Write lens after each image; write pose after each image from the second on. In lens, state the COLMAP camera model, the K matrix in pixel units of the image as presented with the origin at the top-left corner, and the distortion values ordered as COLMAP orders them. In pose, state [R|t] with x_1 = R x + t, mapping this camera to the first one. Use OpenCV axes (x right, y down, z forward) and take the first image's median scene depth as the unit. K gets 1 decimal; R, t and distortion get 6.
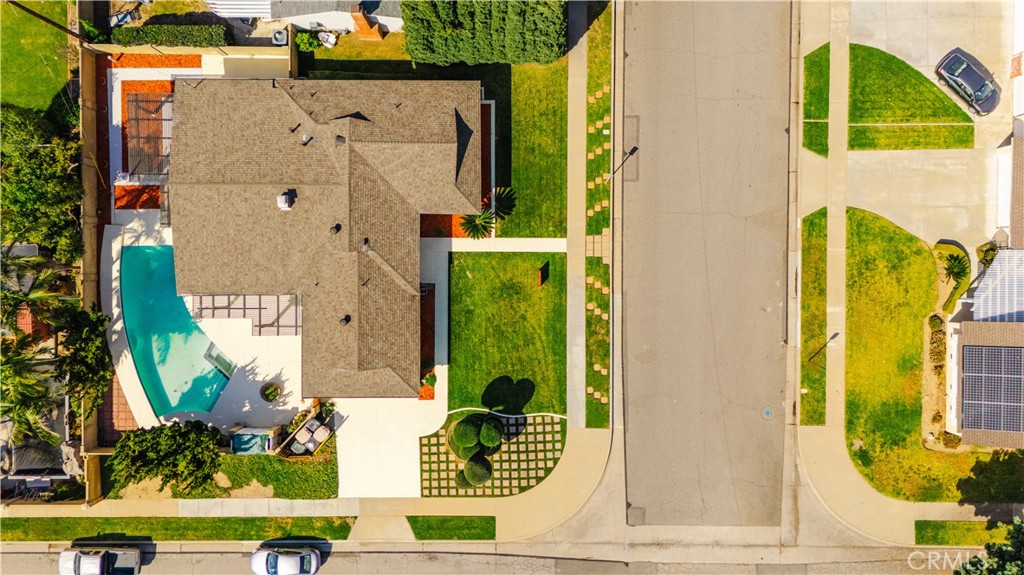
lens RADIAL K [[759.8, 0, 511.1], [0, 759.8, 286.6], [0, 0, 1]] dist [0.047384, -0.033392]
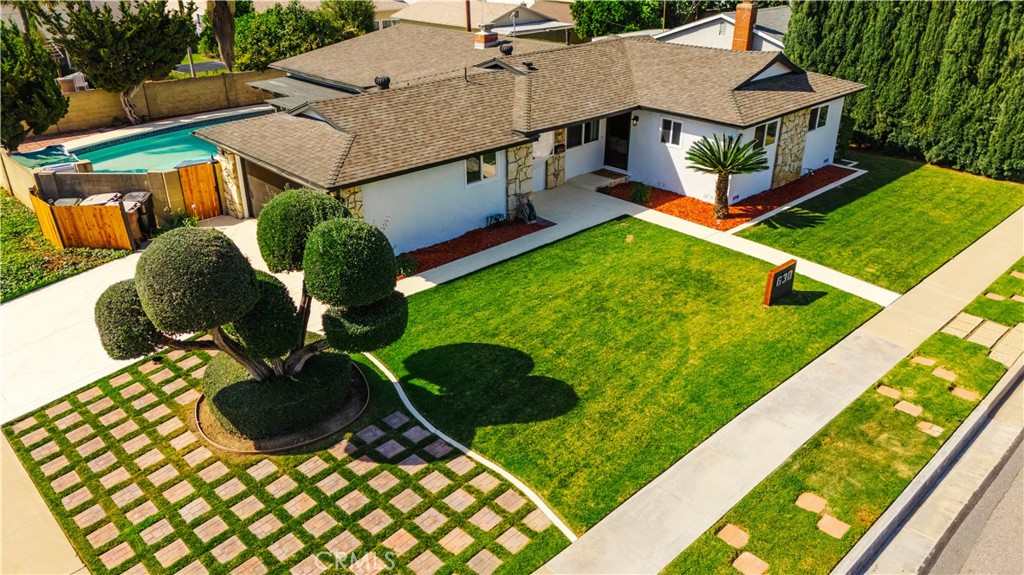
lens RADIAL K [[759.8, 0, 509.6], [0, 759.8, 292.3], [0, 0, 1]] dist [0.047384, -0.033392]
pose [[0.691005, 0.308143, -0.653881, 0.184271], [-0.722829, 0.287710, -0.628284, 0.306889], [-0.005474, 0.906792, 0.421544, 0.840789]]
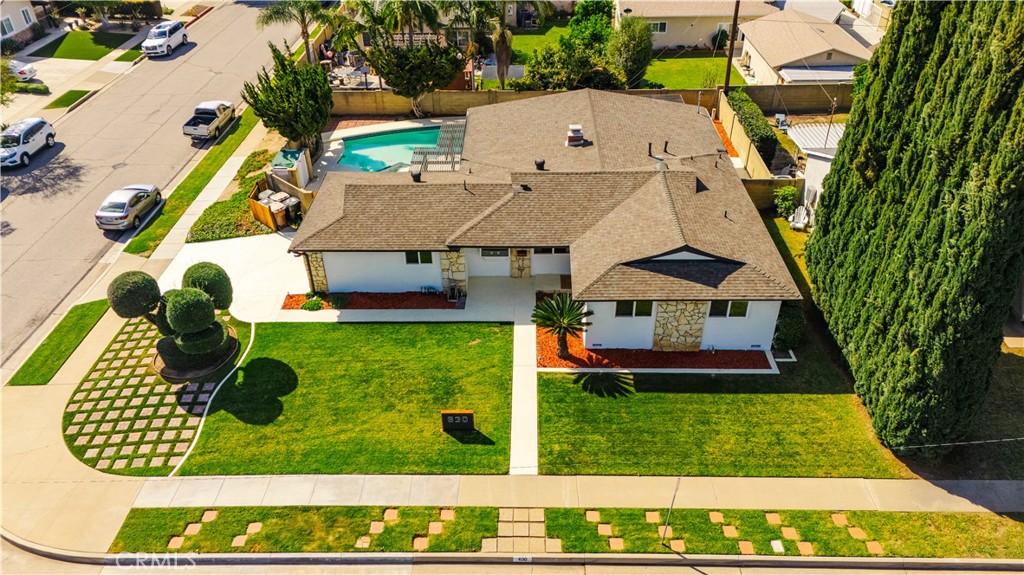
lens RADIAL K [[759.8, 0, 518.0], [0, 759.8, 278.6], [0, 0, 1]] dist [0.047384, -0.033392]
pose [[-0.011672, 0.551008, -0.834419, 0.411853], [-0.999924, -0.009680, 0.007595, -0.053344], [-0.003892, 0.834444, 0.551079, 0.623166]]
